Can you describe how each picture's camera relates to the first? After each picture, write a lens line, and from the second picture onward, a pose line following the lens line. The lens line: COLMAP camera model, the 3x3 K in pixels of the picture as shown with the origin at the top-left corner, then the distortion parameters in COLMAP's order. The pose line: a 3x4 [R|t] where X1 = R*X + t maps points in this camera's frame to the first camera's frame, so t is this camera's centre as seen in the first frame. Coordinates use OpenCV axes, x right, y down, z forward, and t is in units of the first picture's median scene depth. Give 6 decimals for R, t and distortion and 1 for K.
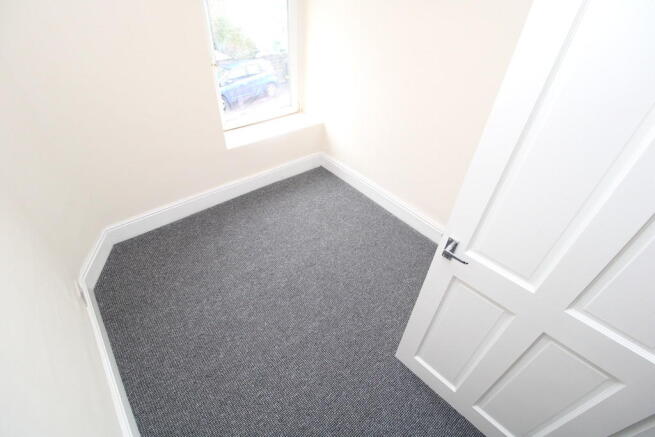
lens RADIAL K [[303.9, 0, 327.2], [0, 303.9, 218.5], [0, 0, 1]] dist [-0.013154, -0.005849]
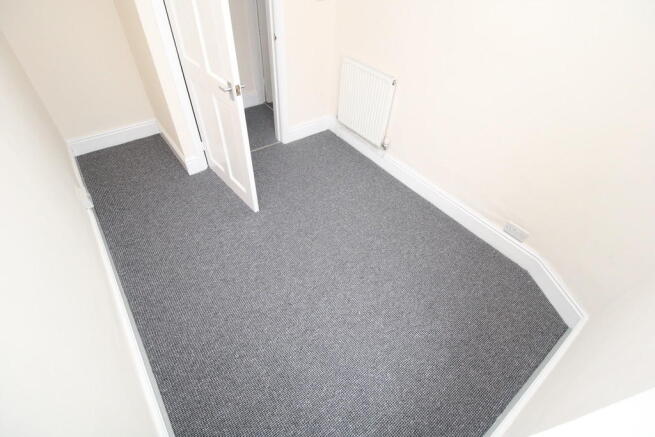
lens RADIAL K [[303.9, 0, 329.2], [0, 303.9, 220.3], [0, 0, 1]] dist [-0.013154, -0.005849]
pose [[-0.994534, -0.095546, -0.042115, -0.029890], [-0.049782, 0.079341, 0.995604, -0.761356], [-0.091784, 0.992258, -0.083664, 0.941671]]
